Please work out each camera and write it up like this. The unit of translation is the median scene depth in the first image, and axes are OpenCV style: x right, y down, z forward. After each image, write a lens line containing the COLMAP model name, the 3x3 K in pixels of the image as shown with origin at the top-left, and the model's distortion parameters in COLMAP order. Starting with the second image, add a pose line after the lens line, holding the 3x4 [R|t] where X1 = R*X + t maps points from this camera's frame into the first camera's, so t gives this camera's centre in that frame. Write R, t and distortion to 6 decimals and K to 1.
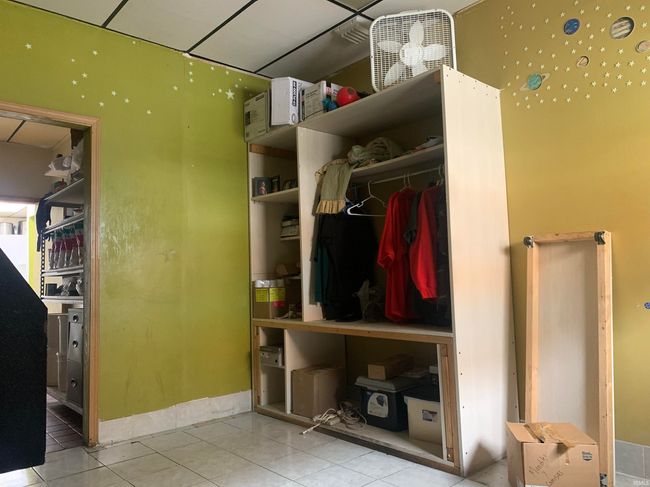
lens RADIAL K [[501.7, 0, 323.2], [0, 501.7, 246.3], [0, 0, 1]] dist [0.058058, -0.003245]
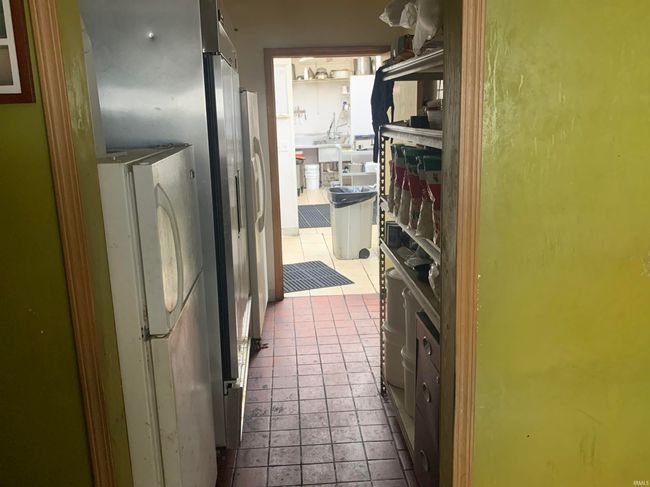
lens RADIAL K [[599.5, 0, 324.0], [0, 599.5, 242.3], [0, 0, 1]] dist [0.004449, 0.000000]
pose [[0.796492, 0.150666, -0.585577, -0.244347], [0.042801, 0.951979, 0.303158, -0.134982], [0.603132, -0.266526, 0.751795, 0.540027]]
